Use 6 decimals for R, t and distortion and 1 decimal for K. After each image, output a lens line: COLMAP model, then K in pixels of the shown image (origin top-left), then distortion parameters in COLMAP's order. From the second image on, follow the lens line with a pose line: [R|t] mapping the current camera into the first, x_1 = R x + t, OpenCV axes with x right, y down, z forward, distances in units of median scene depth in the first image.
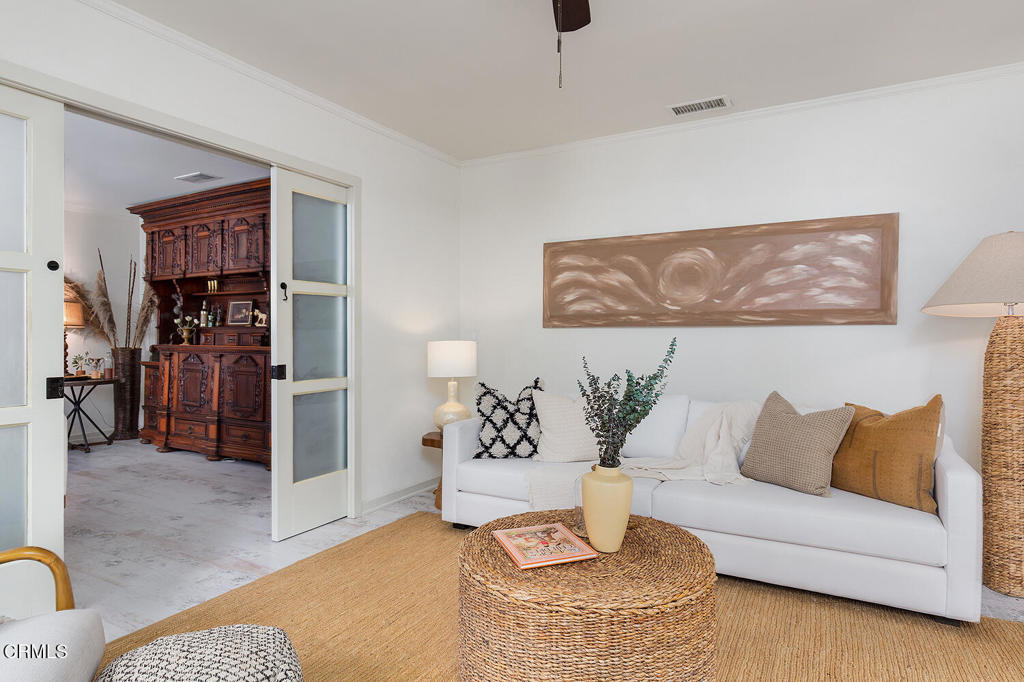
lens RADIAL K [[586.9, 0, 514.0], [0, 586.9, 337.0], [0, 0, 1]] dist [-0.019340, 0.041393]
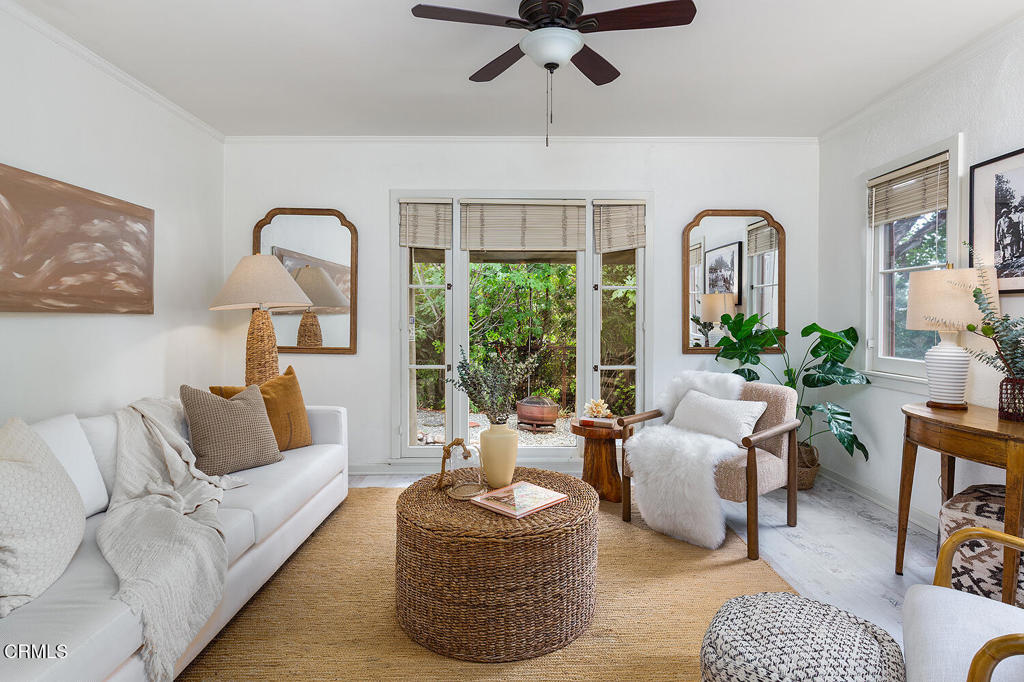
lens RADIAL K [[561.8, 0, 513.2], [0, 561.8, 320.7], [0, 0, 1]] dist [0.002491, 0.000329]
pose [[-0.496148, -0.002887, 0.868233, -0.529767], [0.000314, 0.999994, 0.003505, -0.012015], [-0.868238, 0.002011, -0.496144, 0.879652]]
